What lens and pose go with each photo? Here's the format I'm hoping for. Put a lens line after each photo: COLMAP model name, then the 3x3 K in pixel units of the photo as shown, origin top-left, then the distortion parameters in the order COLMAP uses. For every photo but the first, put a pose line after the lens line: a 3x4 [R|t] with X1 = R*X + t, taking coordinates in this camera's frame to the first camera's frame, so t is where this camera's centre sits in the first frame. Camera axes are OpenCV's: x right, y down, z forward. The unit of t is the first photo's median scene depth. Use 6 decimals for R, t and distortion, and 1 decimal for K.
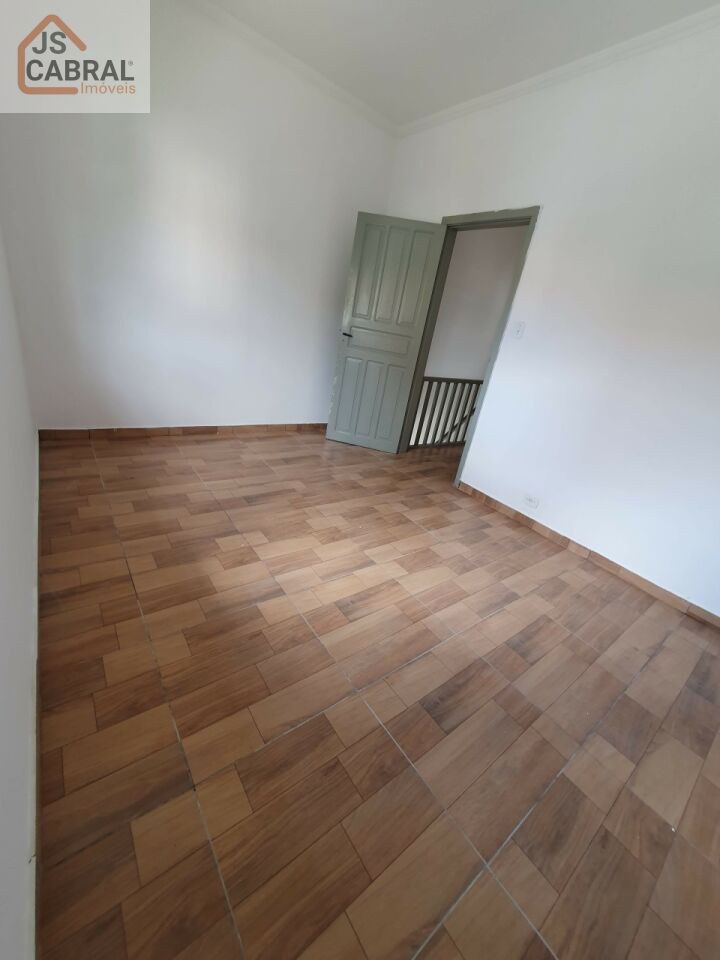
lens RADIAL K [[379.1, 0, 360.0], [0, 379.1, 480.0], [0, 0, 1]] dist [0.014216, -0.000063]
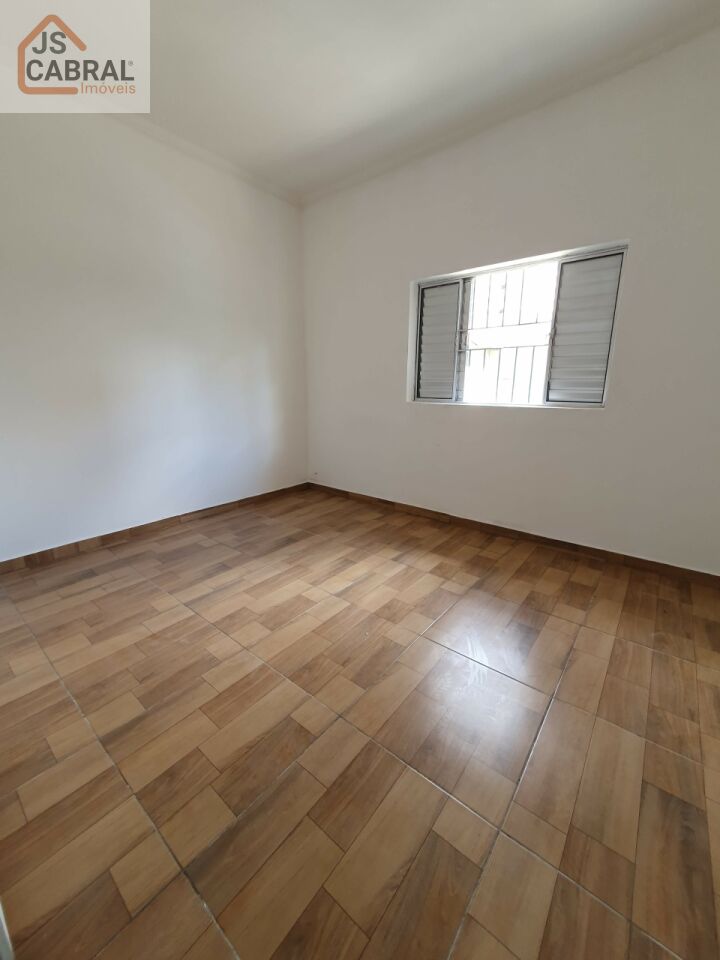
lens RADIAL K [[379.1, 0, 360.0], [0, 379.1, 480.0], [0, 0, 1]] dist [0.014216, -0.000063]
pose [[-0.956772, -0.110048, -0.269214, 0.255490], [-0.247160, 0.795541, 0.553197, -0.538799], [0.153293, 0.595823, -0.788351, 1.477769]]
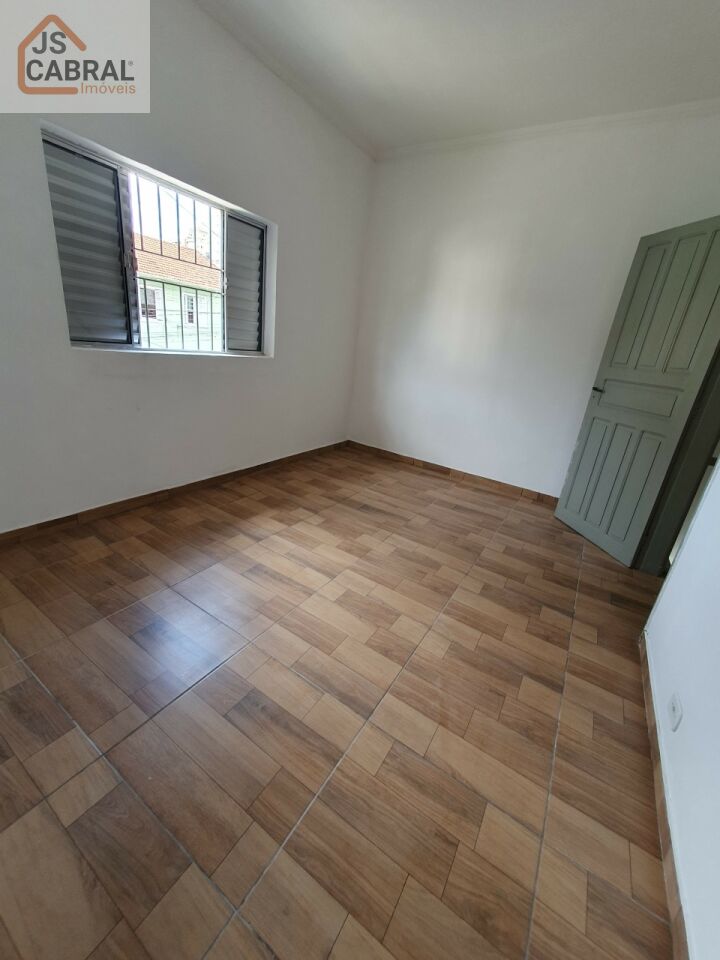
lens RADIAL K [[379.1, 0, 360.0], [0, 379.1, 480.0], [0, 0, 1]] dist [0.014216, -0.000063]
pose [[0.359235, 0.199866, -0.911594, 0.820699], [-0.413527, 0.909760, 0.036504, -0.066053], [0.836628, 0.363855, 0.409468, 0.522185]]
